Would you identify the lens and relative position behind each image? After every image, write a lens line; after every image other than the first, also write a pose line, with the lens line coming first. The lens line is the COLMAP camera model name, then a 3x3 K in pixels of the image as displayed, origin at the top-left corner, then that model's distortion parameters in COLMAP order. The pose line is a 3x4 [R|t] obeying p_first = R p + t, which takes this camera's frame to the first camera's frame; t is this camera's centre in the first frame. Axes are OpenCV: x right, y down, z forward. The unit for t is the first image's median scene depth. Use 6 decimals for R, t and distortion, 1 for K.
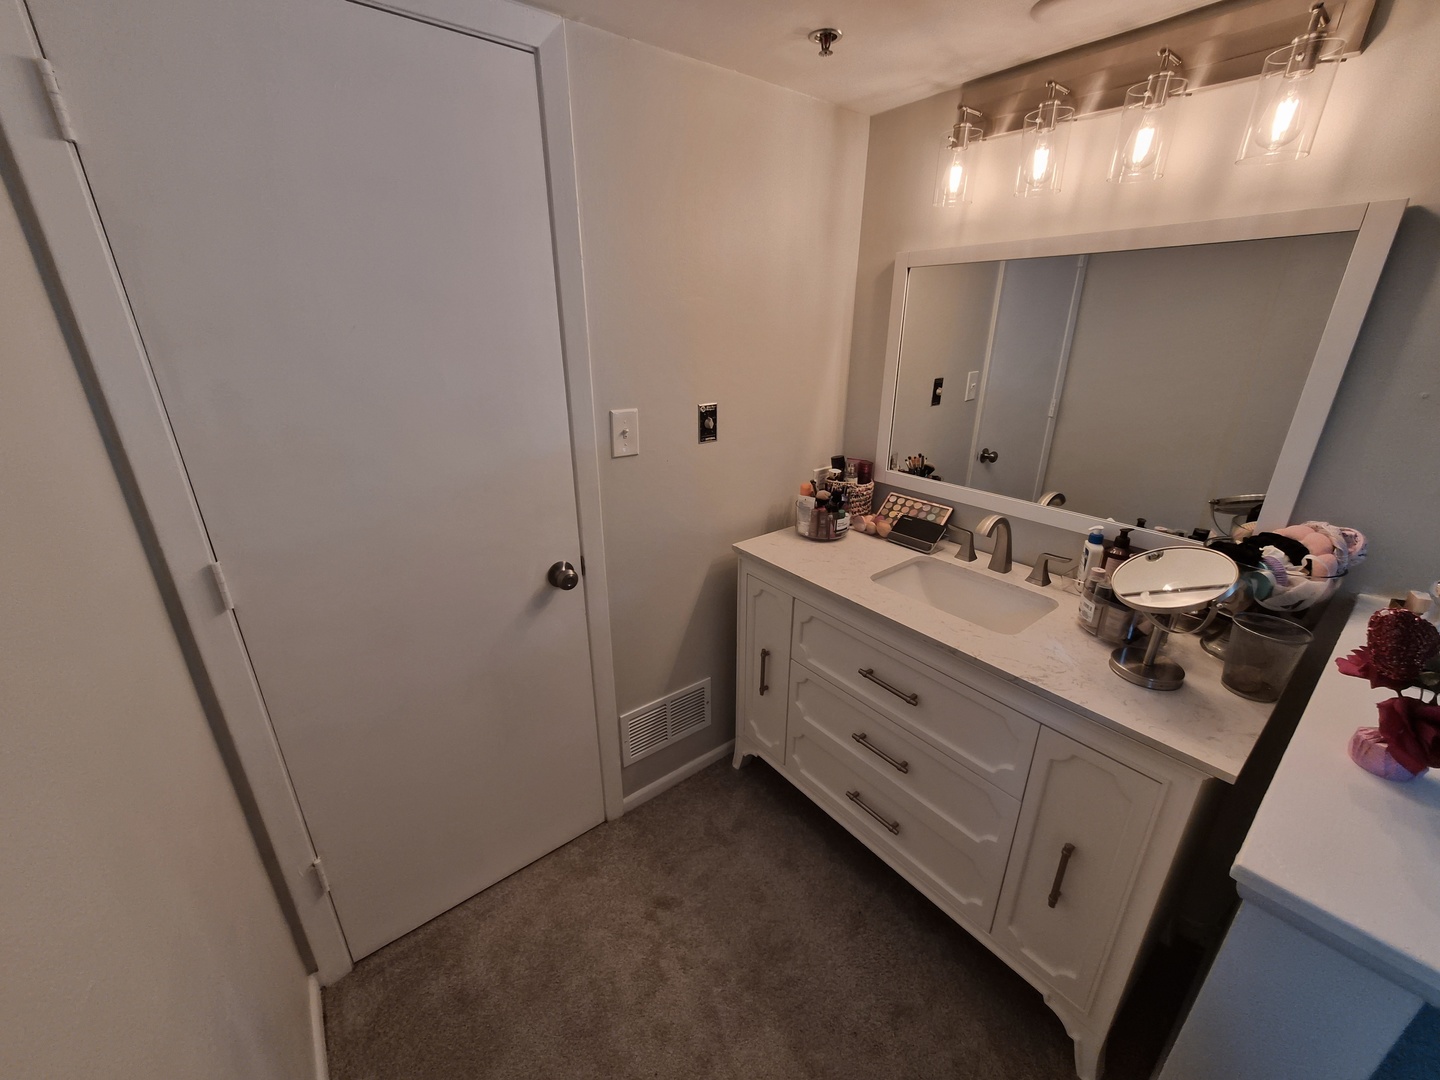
lens RADIAL K [[564.9, 0, 719.4], [0, 564.9, 534.8], [0, 0, 1]] dist [0.000110, 0.000067]
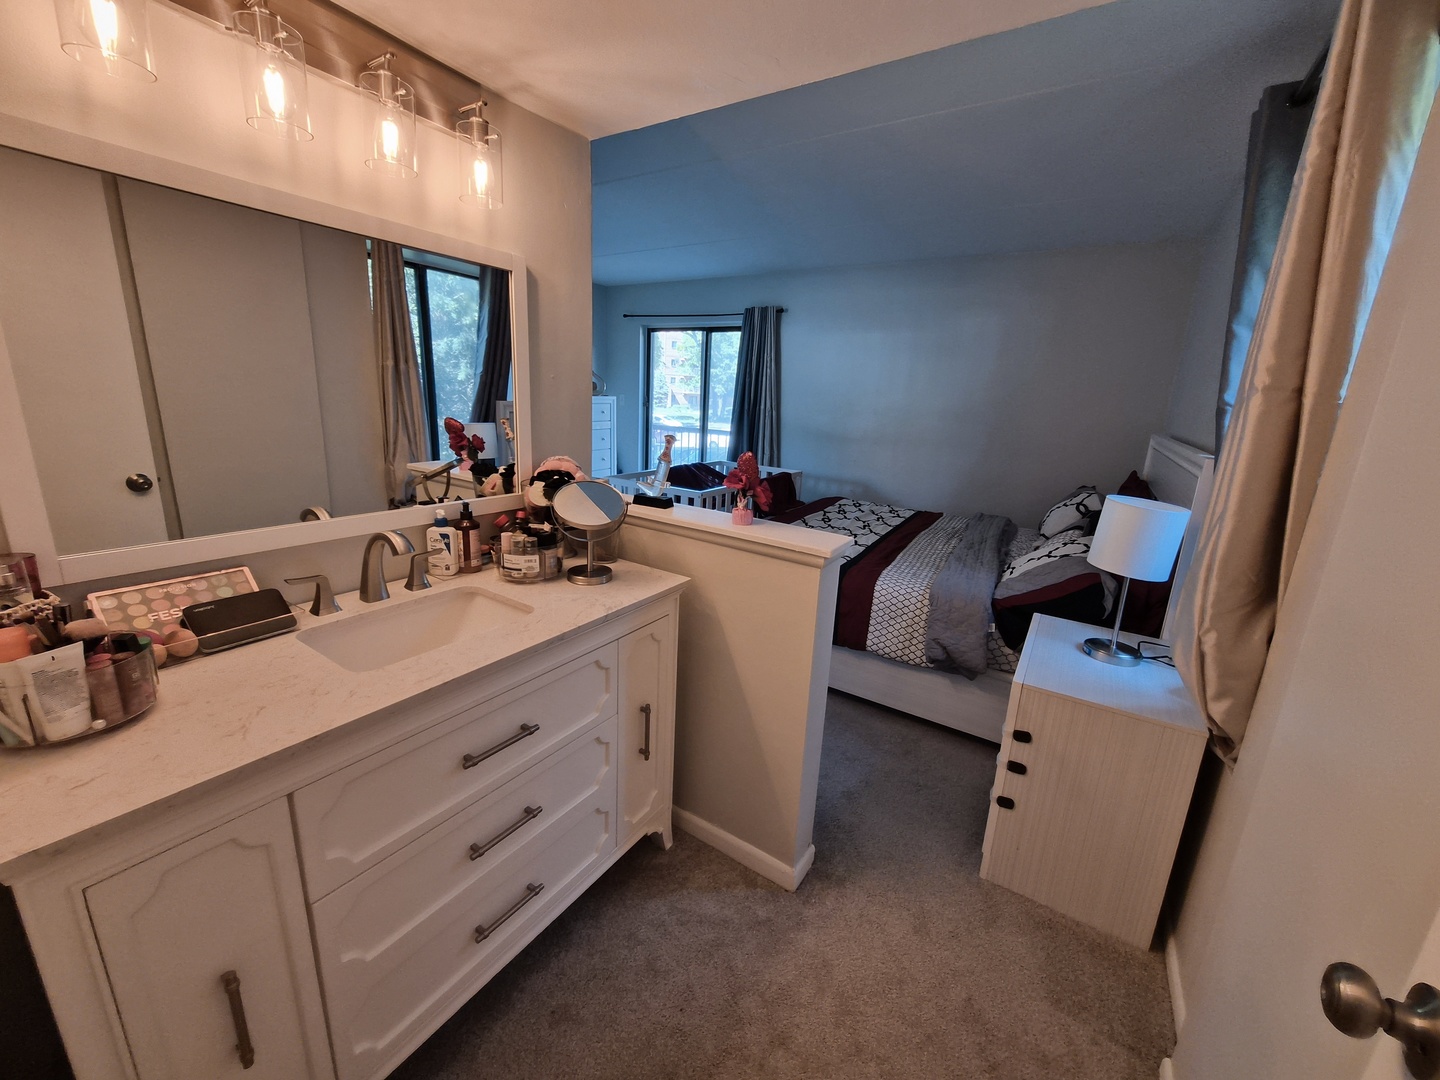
lens RADIAL K [[564.9, 0, 720.8], [0, 564.9, 535.2], [0, 0, 1]] dist [0.000110, 0.000067]
pose [[-0.319558, -0.246712, 0.914886, -0.424046], [0.289952, 0.893738, 0.342286, -0.167387], [-0.902114, 0.374653, -0.214067, 0.720265]]
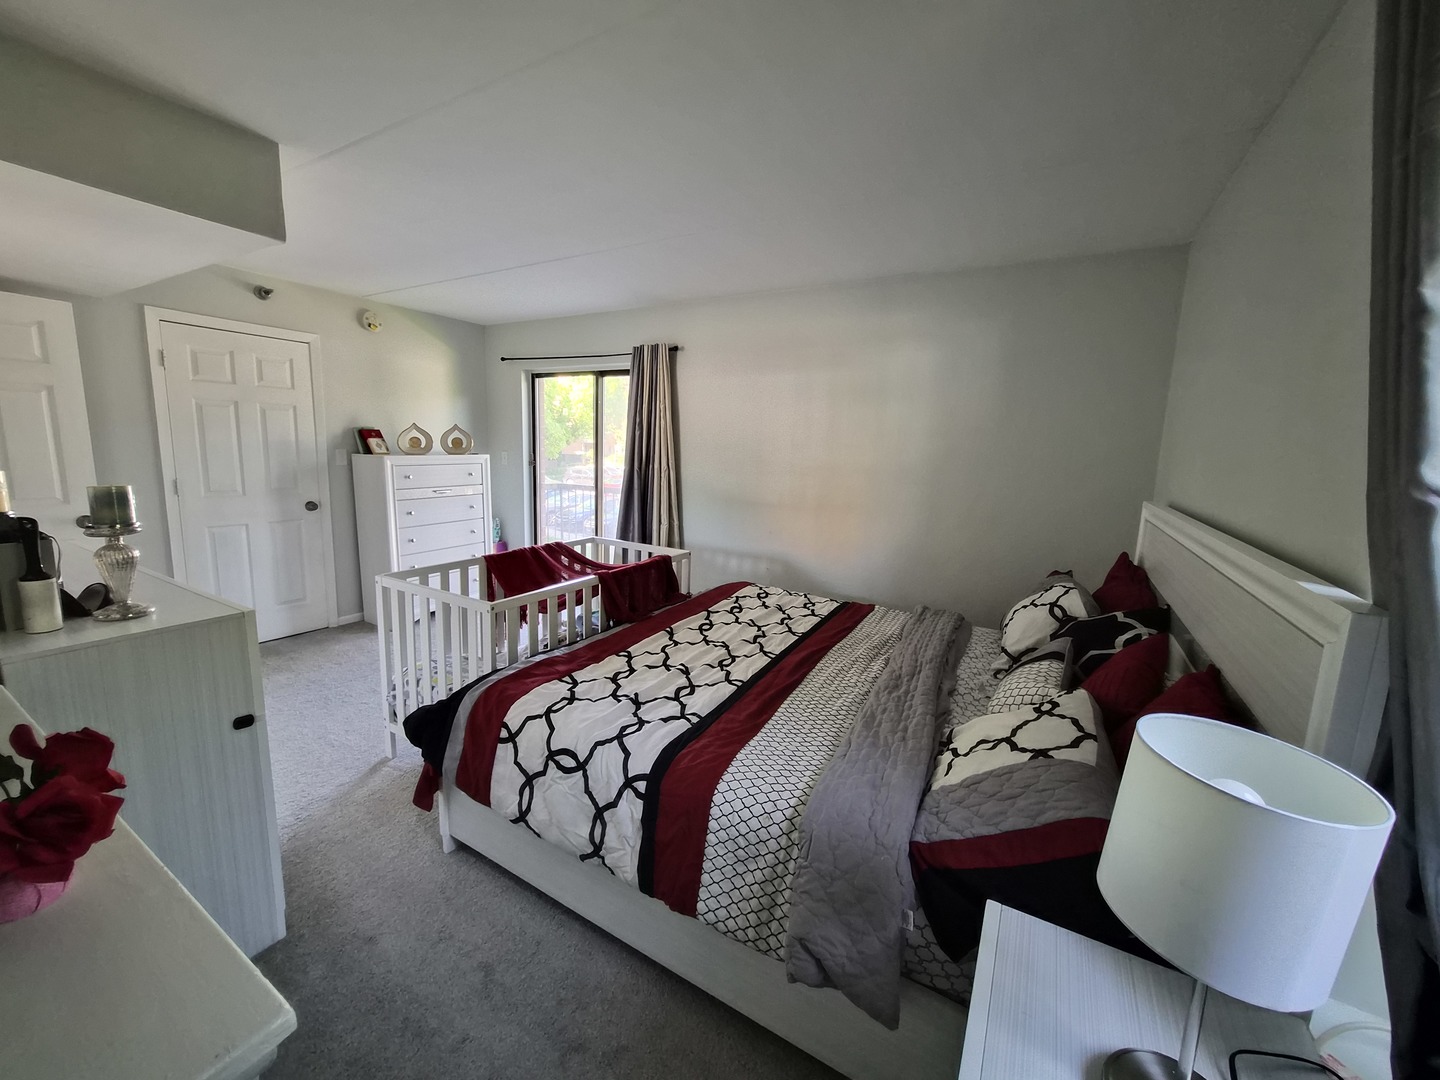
lens RADIAL K [[564.9, 0, 718.0], [0, 564.9, 536.1], [0, 0, 1]] dist [0.000110, 0.000067]
pose [[-0.358589, -0.162777, 0.919194, -0.283528], [0.297383, 0.913457, 0.277774, -0.119766], [-0.884860, 0.372960, -0.279148, 0.562193]]
